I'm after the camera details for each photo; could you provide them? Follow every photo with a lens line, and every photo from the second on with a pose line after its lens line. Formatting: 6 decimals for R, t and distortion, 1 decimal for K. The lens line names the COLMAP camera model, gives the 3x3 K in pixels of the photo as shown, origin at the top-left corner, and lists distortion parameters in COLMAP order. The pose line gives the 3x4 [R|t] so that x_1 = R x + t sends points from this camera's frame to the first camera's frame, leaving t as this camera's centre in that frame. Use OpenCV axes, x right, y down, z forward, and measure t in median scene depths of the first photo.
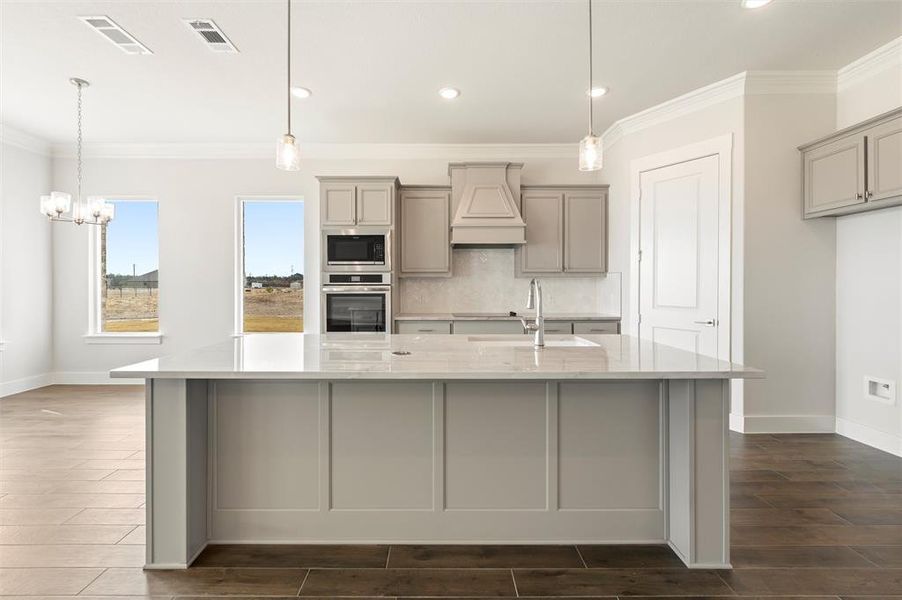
lens RADIAL K [[364.4, 0, 446.9], [0, 364.4, 286.7], [0, 0, 1]] dist [-0.002515, -0.000451]
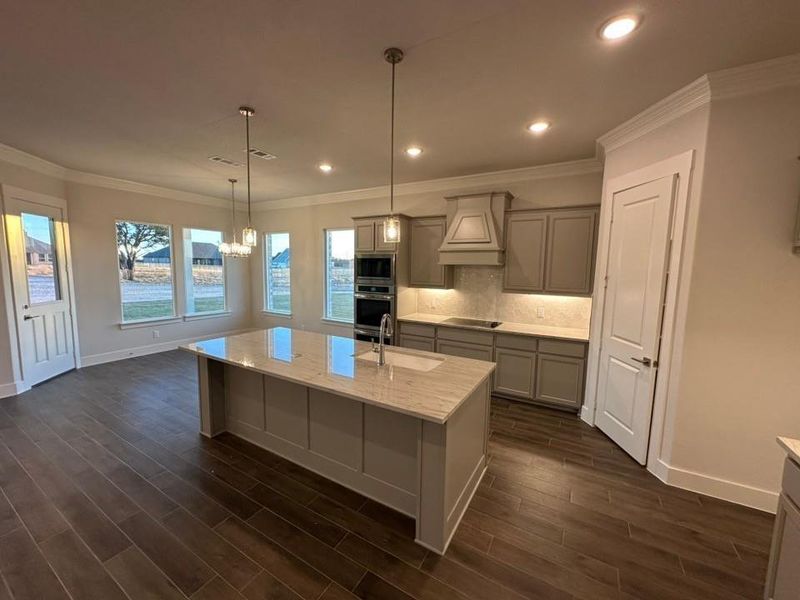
lens RADIAL K [[318.0, 0, 408.3], [0, 318.0, 296.2], [0, 0, 1]] dist [-0.004101, 0.000636]
pose [[0.867004, 0.061773, -0.494457, 0.476753], [-0.021813, 0.996040, 0.086189, -0.103829], [0.497823, -0.063941, 0.864918, 0.001370]]
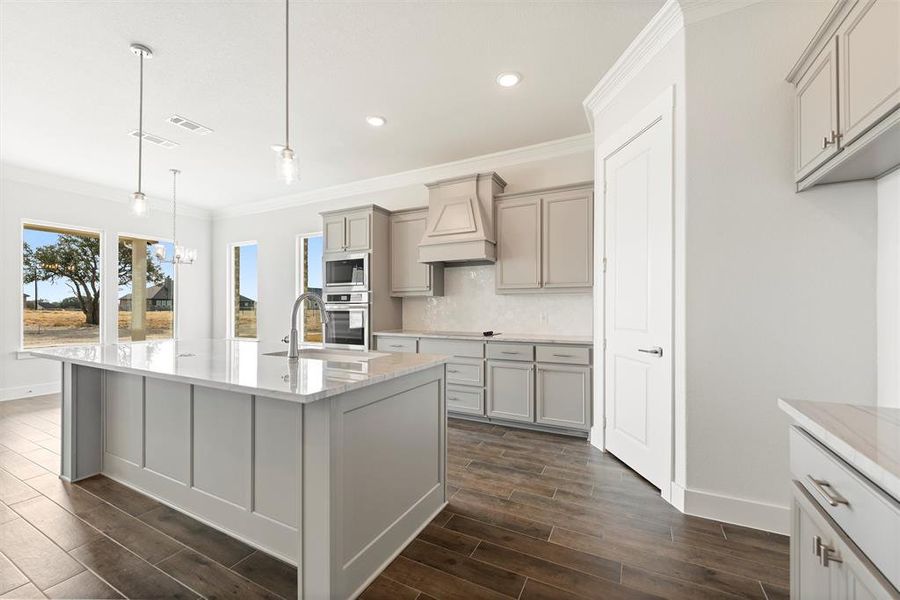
lens RADIAL K [[363.6, 0, 455.3], [0, 363.6, 300.1], [0, 0, 1]] dist [-0.002515, -0.000451]
pose [[0.890012, -0.009190, -0.455844, 0.580112], [-0.002451, 0.999686, -0.024940, 0.012792], [0.455930, 0.023314, 0.889710, 0.143239]]
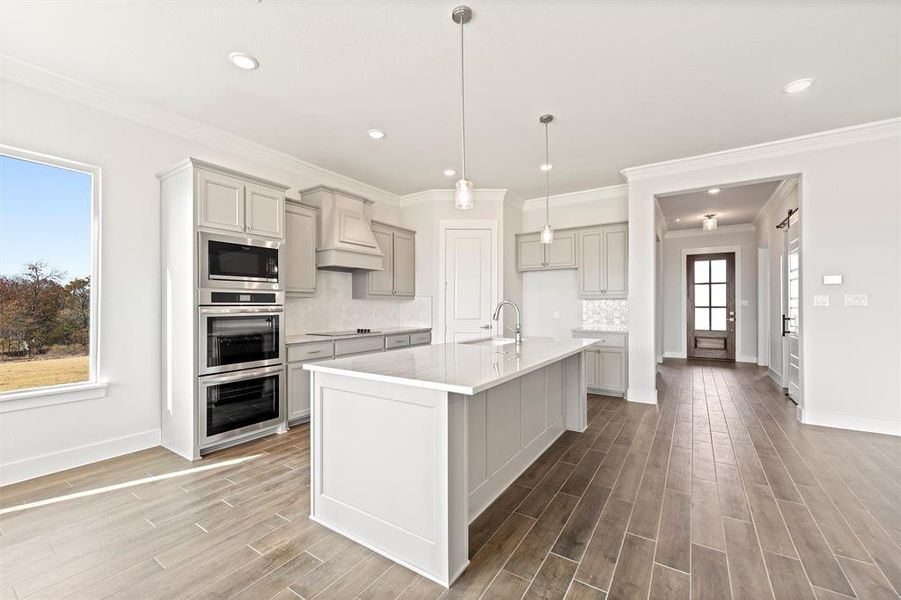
lens RADIAL K [[364.0, 0, 436.5], [0, 364.0, 300.8], [0, 0, 1]] dist [-0.002515, -0.000451]
pose [[0.578779, 0.009452, 0.815430, -0.667453], [0.005332, 0.999868, -0.015374, -0.000356], [-0.815467, 0.013246, 0.578652, 0.173602]]
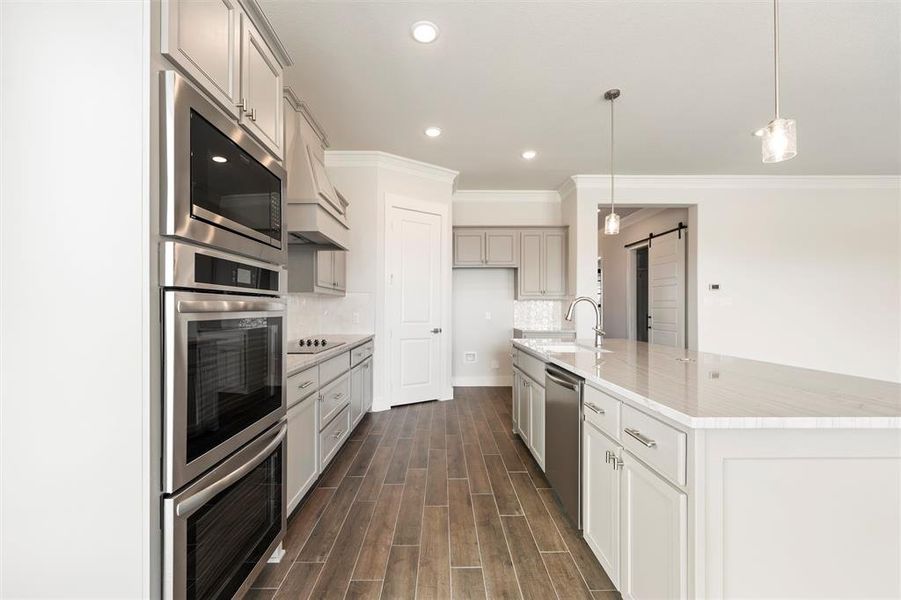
lens RADIAL K [[364.0, 0, 437.2], [0, 364.0, 307.2], [0, 0, 1]] dist [-0.002515, -0.000451]
pose [[0.013203, 0.005607, 0.999897, -0.590137], [0.003891, 0.999976, -0.005659, 0.009896], [-0.999905, 0.003965, 0.013181, 0.812112]]
